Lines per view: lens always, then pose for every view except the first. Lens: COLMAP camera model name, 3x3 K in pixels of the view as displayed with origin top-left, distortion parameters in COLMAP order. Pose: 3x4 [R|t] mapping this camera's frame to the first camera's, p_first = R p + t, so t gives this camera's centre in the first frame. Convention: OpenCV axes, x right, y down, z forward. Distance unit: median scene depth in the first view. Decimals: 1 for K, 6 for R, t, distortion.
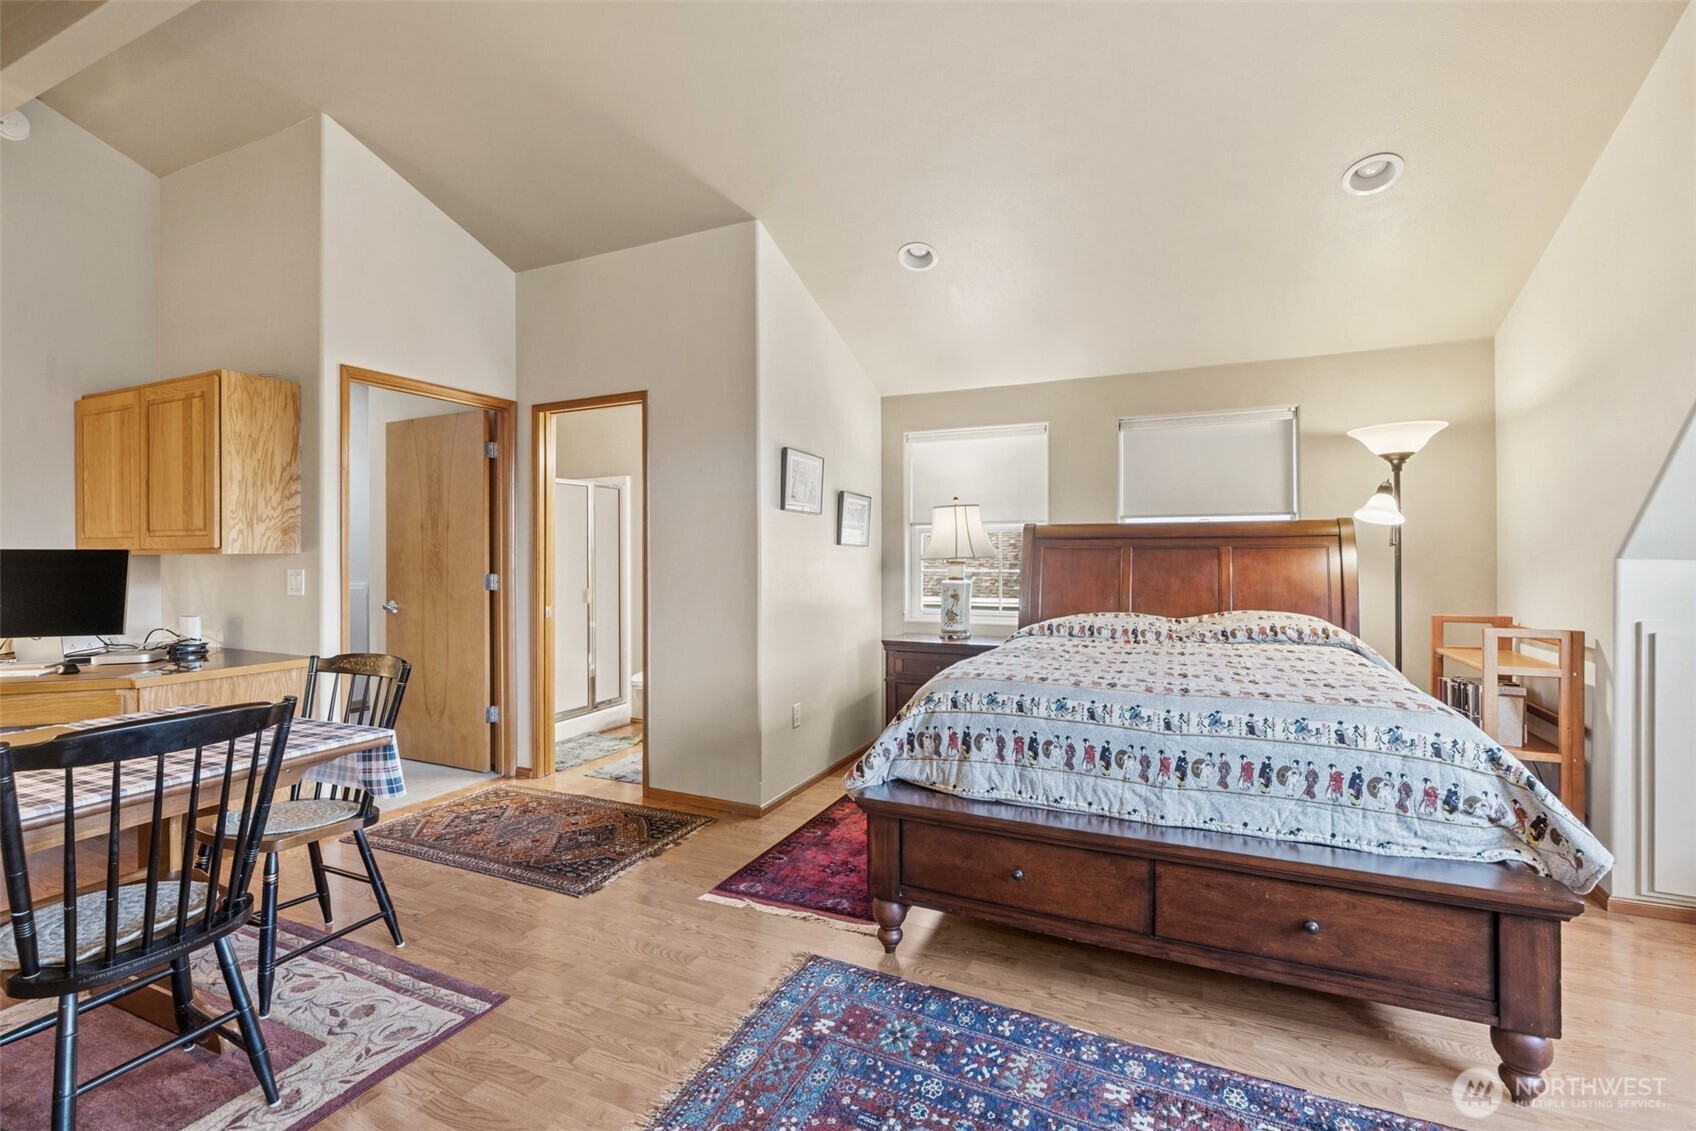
lens RADIAL K [[774.7, 0, 846.1], [0, 774.7, 559.5], [0, 0, 1]] dist [-0.000605, 0.002090]
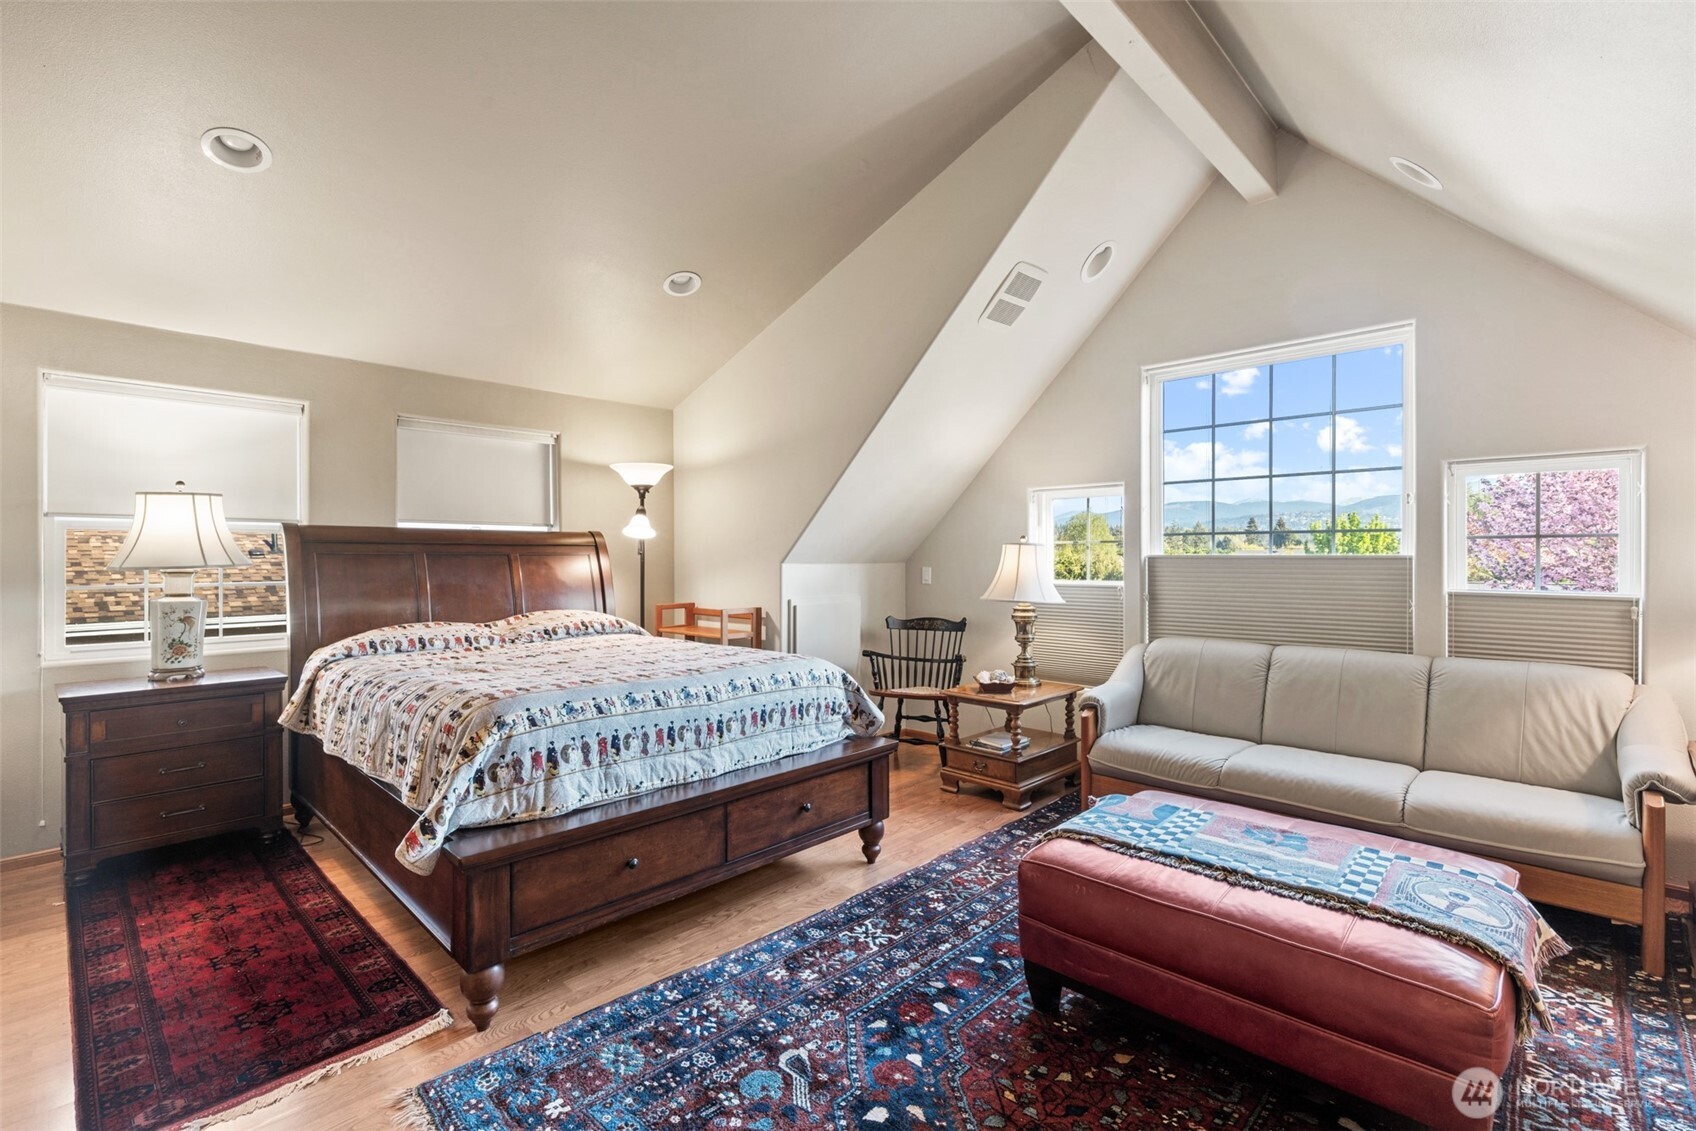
lens RADIAL K [[774.7, 0, 846.0], [0, 774.7, 564.1], [0, 0, 1]] dist [-0.000605, 0.002090]
pose [[0.307105, -0.003545, 0.951669, -0.638807], [0.006154, 0.999980, 0.001739, -0.002205], [-0.951656, 0.005322, 0.307121, 0.363522]]
